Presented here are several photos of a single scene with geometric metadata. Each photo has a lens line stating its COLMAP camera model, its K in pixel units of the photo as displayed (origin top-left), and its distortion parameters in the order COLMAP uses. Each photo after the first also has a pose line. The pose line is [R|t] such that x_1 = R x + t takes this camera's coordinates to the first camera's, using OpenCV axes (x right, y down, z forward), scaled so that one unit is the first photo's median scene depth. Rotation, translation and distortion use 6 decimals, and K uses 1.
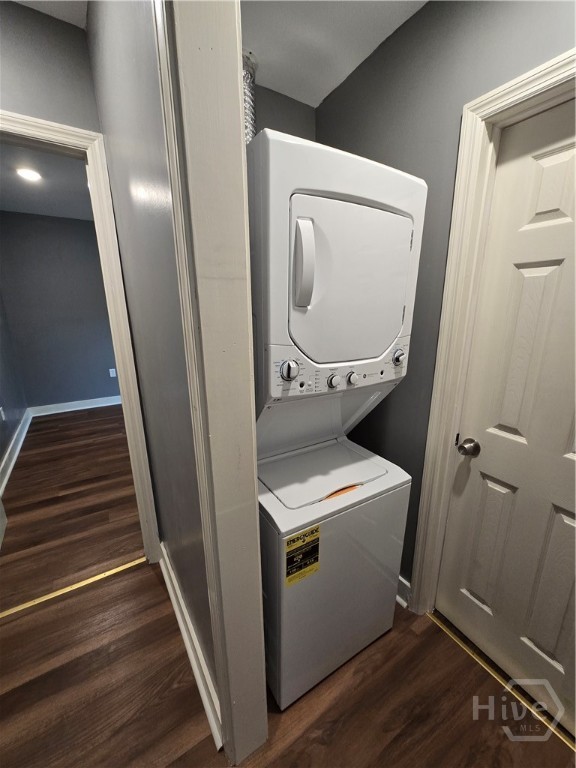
lens RADIAL K [[316.6, 0, 288.0], [0, 316.6, 386.3], [0, 0, 1]] dist [-0.001081, 0.001516]
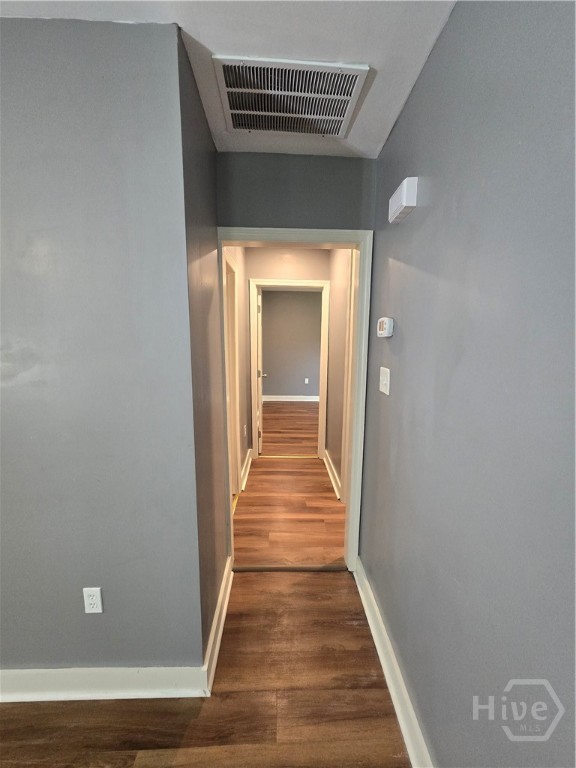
lens RADIAL K [[316.6, 0, 290.0], [0, 316.6, 385.1], [0, 0, 1]] dist [-0.001081, 0.001516]
pose [[0.861864, 0.096983, -0.497779, 0.363894], [-0.152034, 0.985810, -0.071169, 0.225831], [0.483814, 0.137017, 0.864379, -0.901477]]
